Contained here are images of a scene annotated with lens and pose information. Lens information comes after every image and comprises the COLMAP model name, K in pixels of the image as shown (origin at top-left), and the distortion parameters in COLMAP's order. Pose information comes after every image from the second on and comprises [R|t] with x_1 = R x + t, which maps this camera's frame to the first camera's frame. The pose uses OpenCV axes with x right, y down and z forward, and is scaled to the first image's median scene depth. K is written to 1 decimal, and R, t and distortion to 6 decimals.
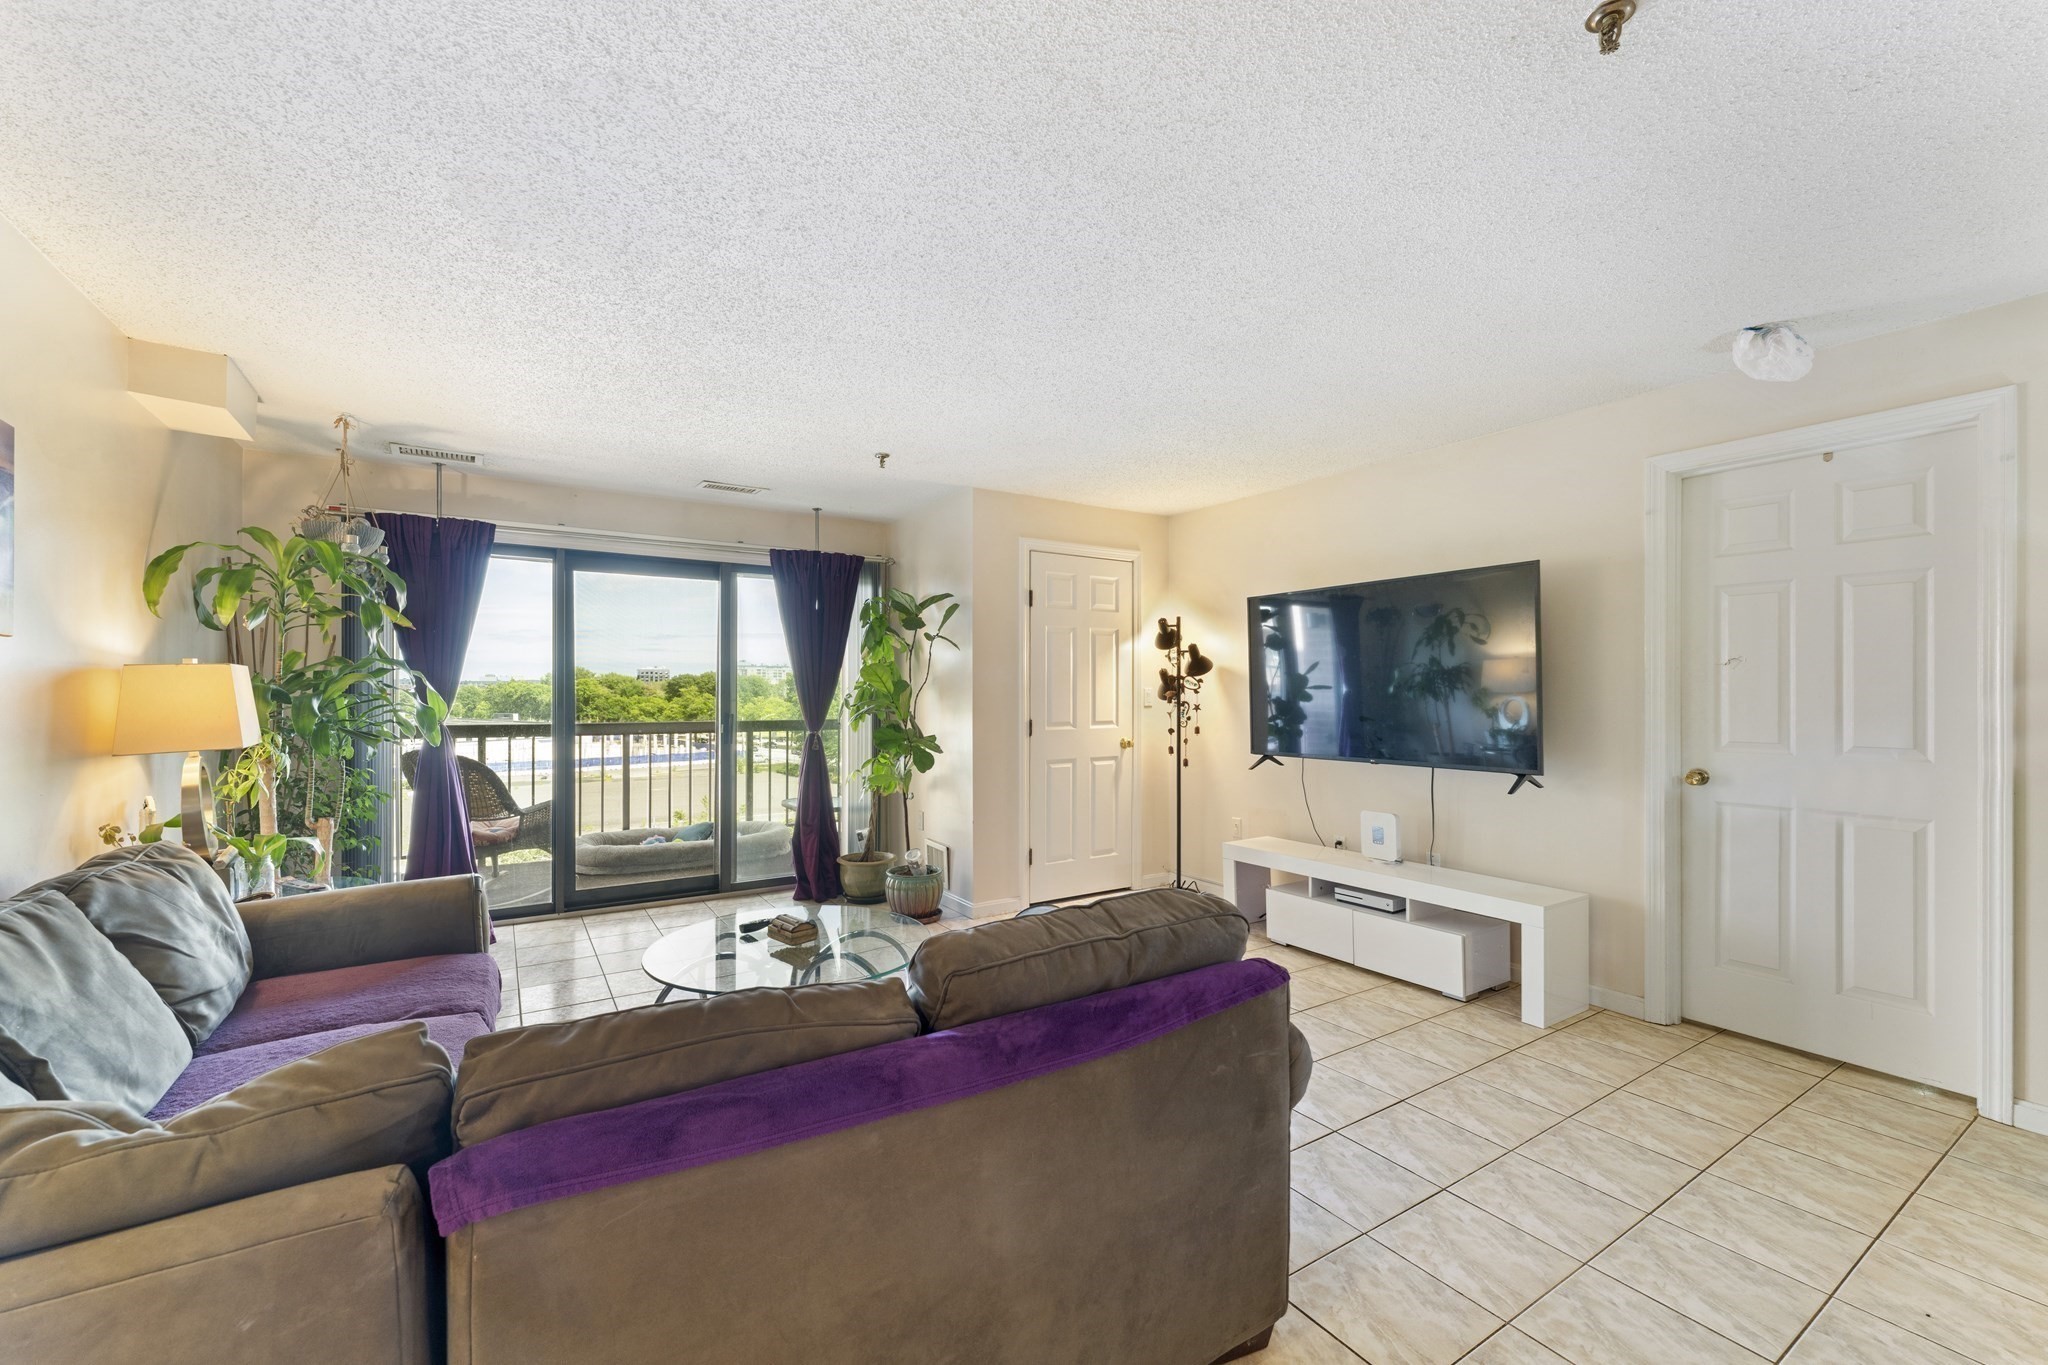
lens RADIAL K [[826.1, 0, 1029.4], [0, 826.1, 687.5], [0, 0, 1]] dist [0.000369, -0.000004]
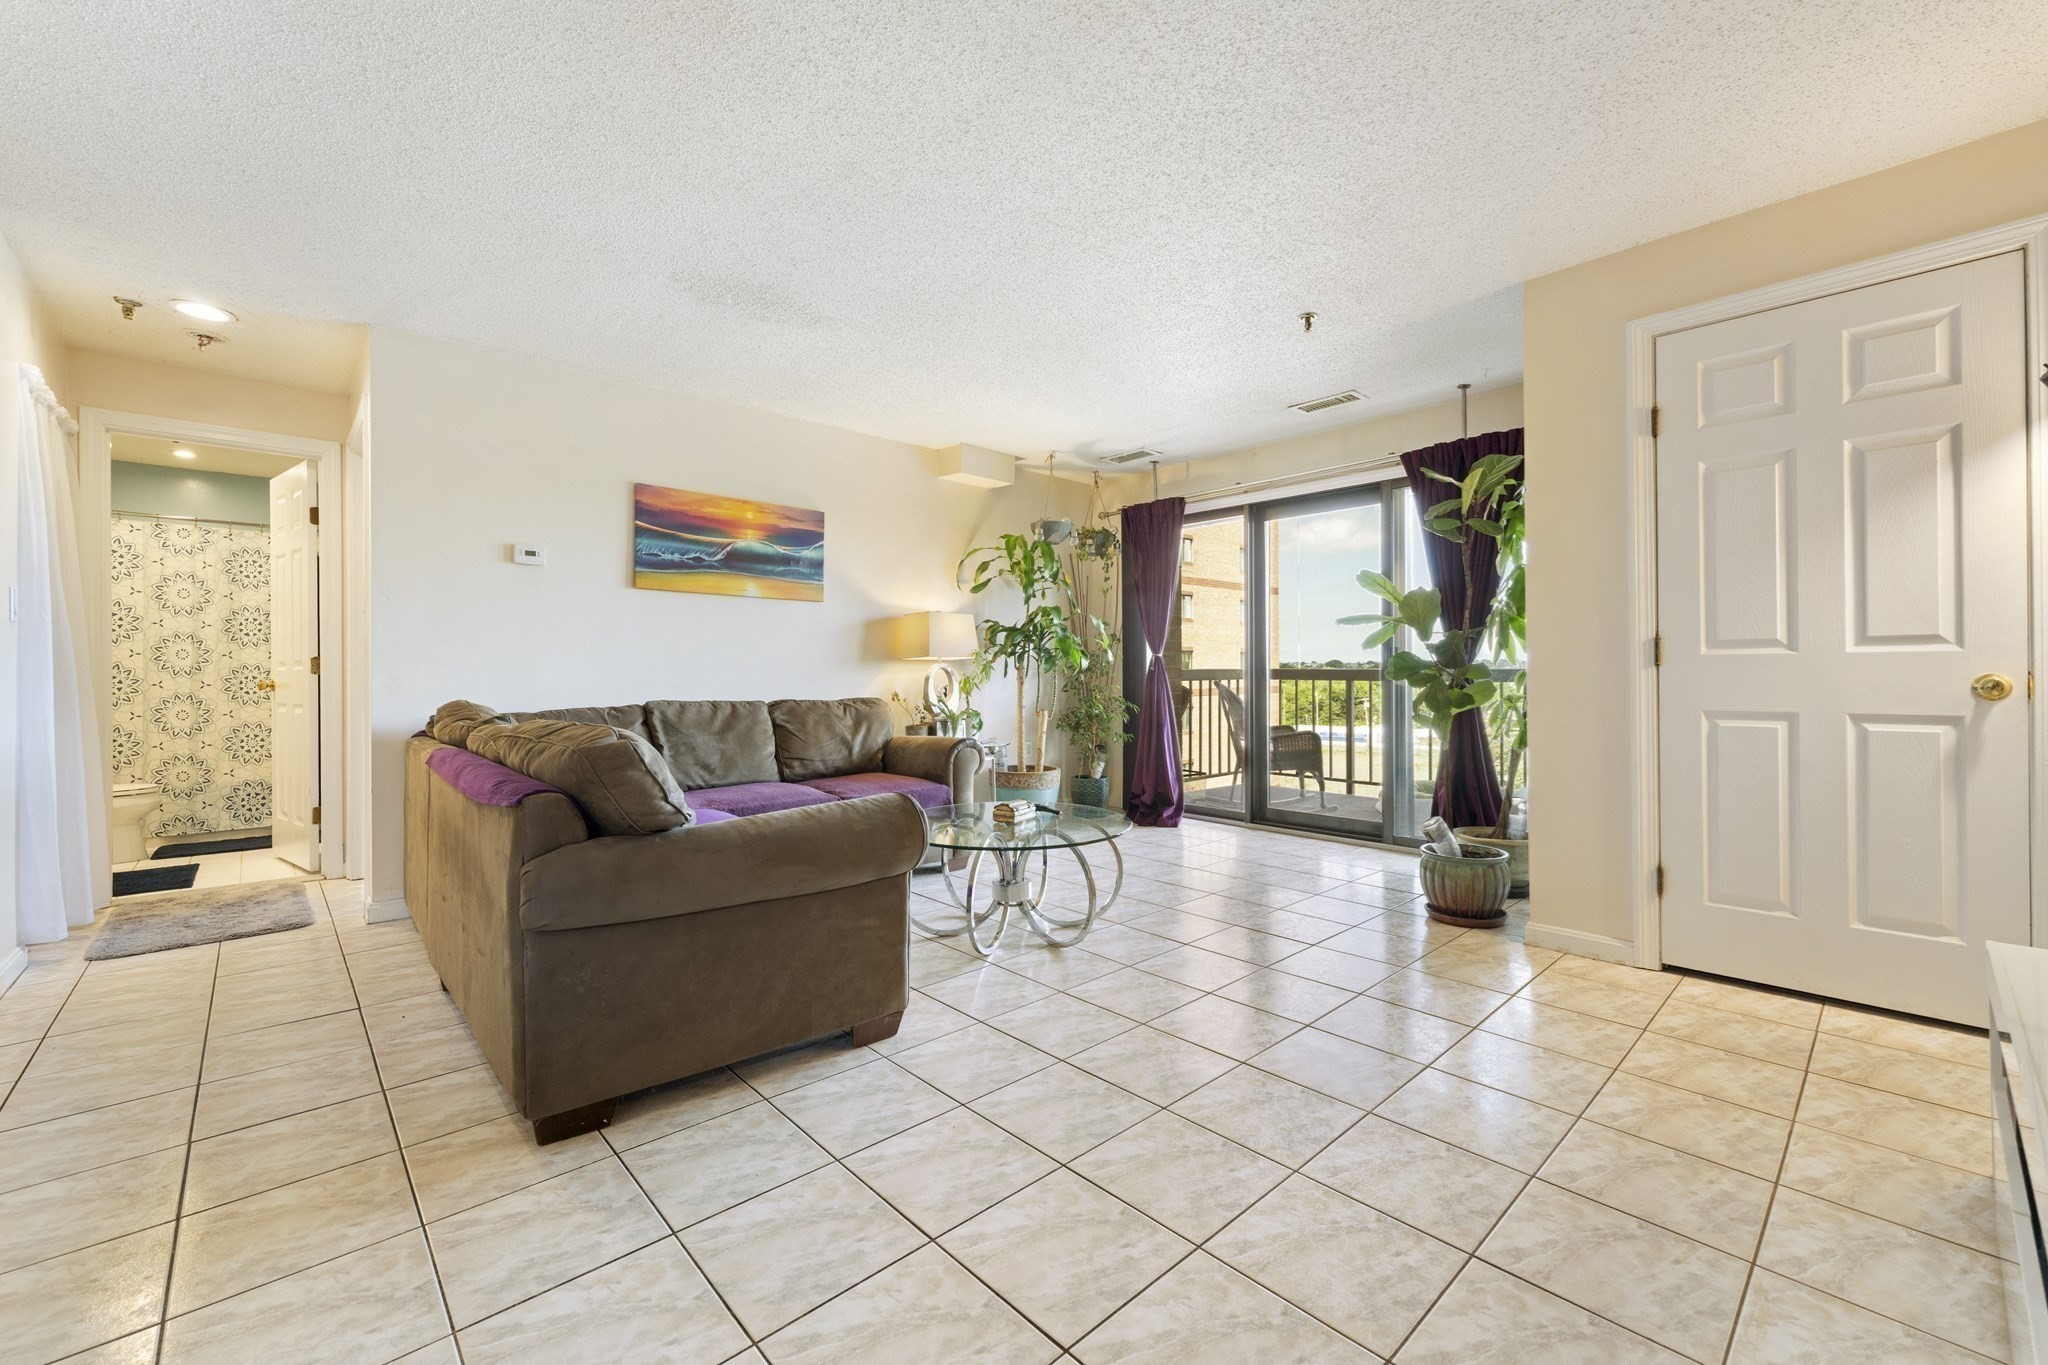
lens RADIAL K [[821.6, 0, 1018.9], [0, 821.6, 668.2], [0, 0, 1]] dist [0.001022, -0.000265]
pose [[0.169213, -0.008838, -0.985540, 0.462559], [0.007143, 0.999945, -0.007741, 0.059548], [0.985554, -0.005730, 0.169267, 0.458316]]
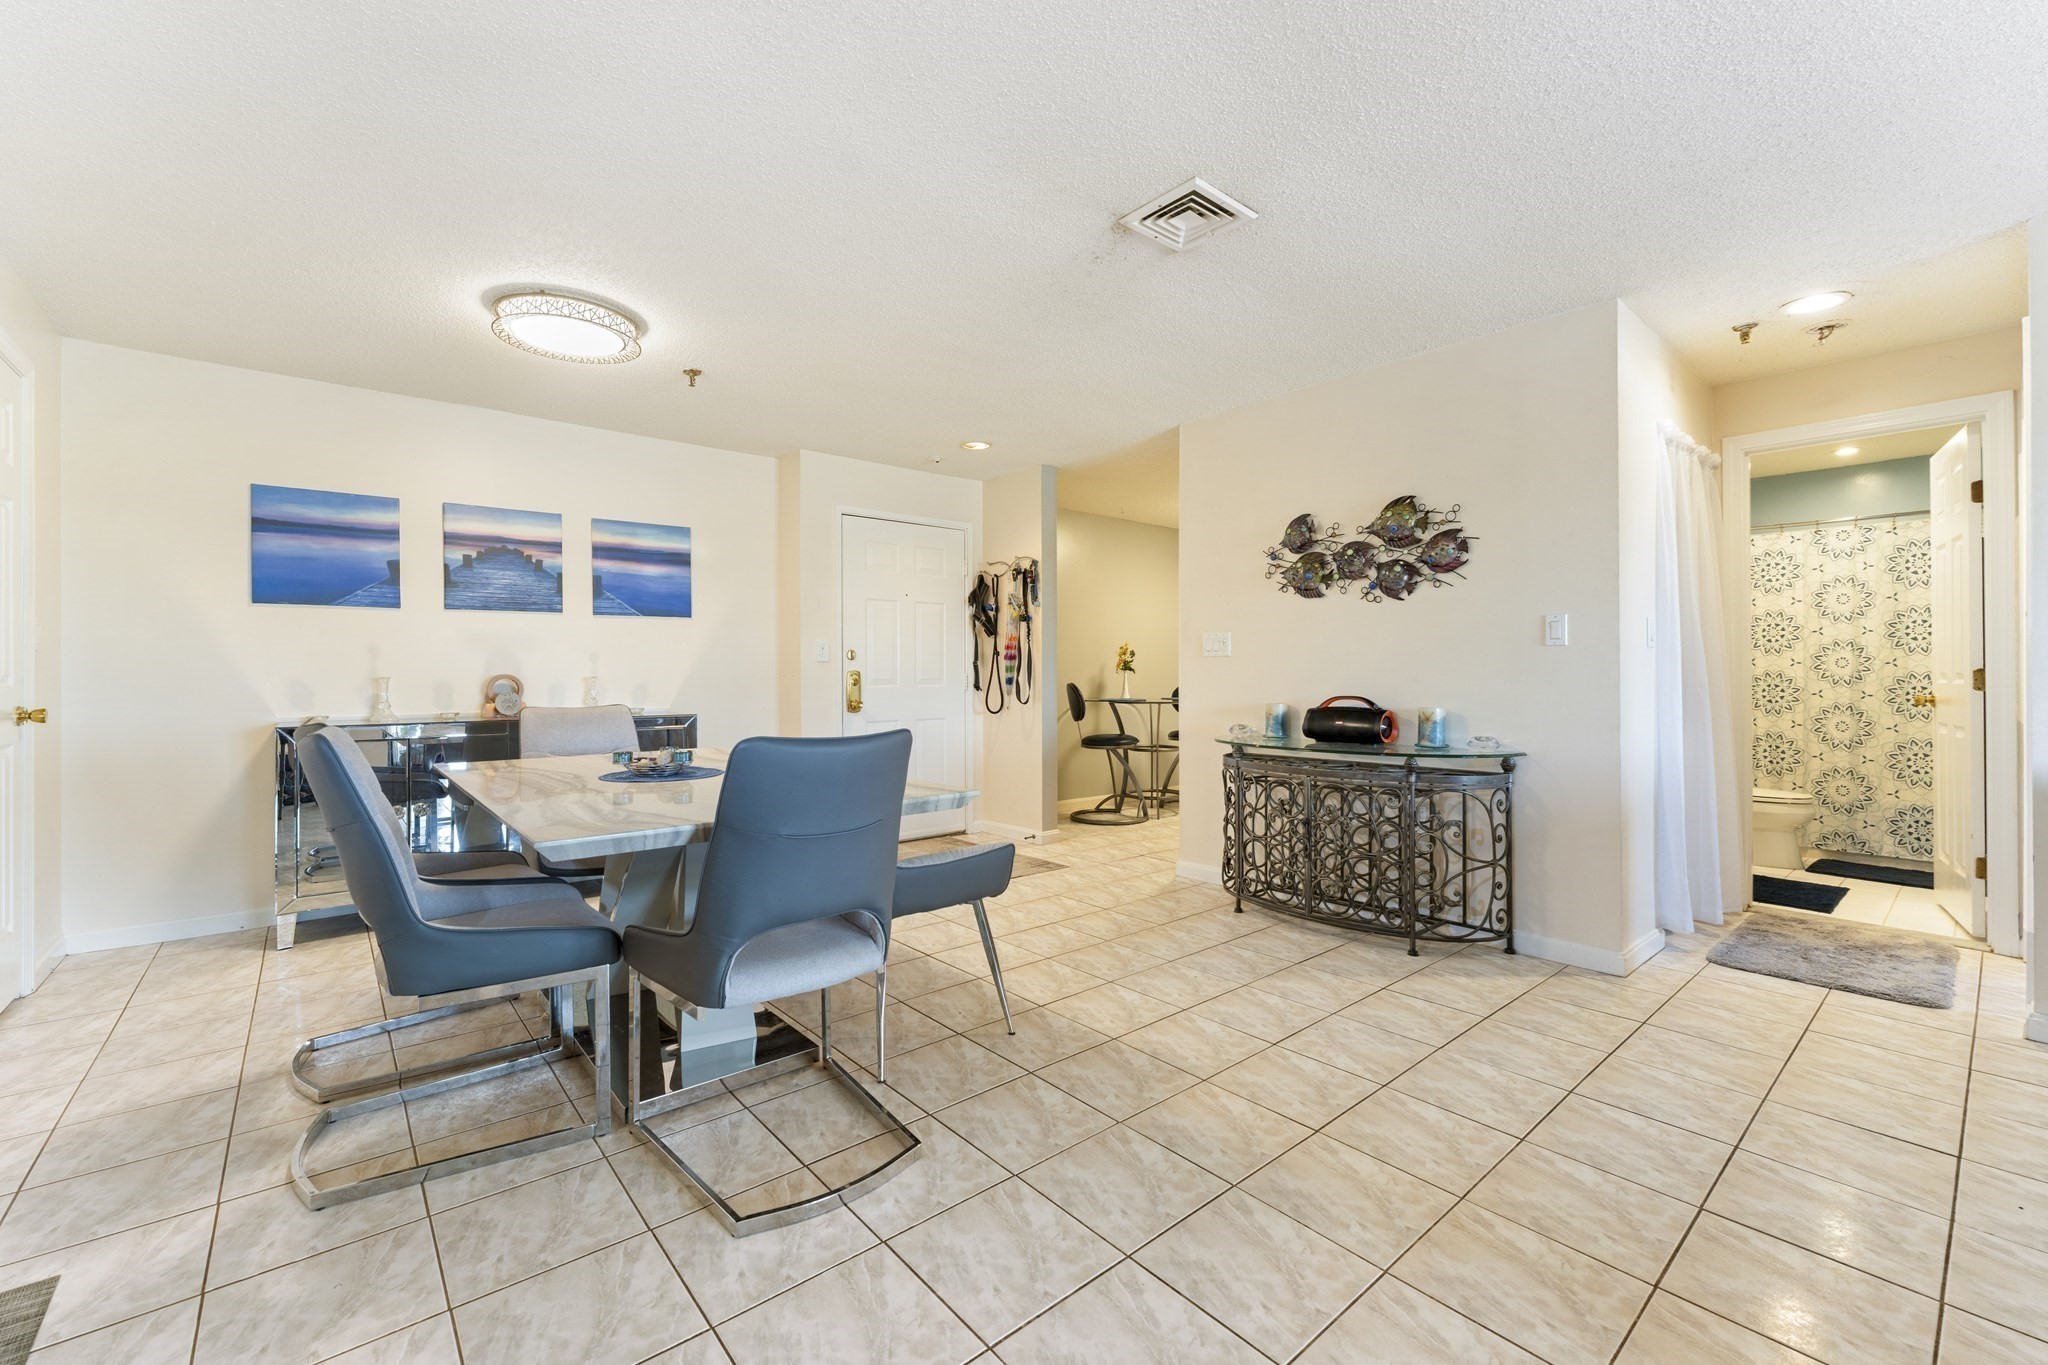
lens RADIAL K [[831.5, 0, 1016.8], [0, 831.5, 674.5], [0, 0, 1]] dist [-0.000891, 0.000130]
pose [[-0.993094, 0.002398, -0.117295, 0.370941], [0.002475, 0.999997, -0.000506, 0.039767], [0.117294, -0.000793, -0.993097, 0.470484]]
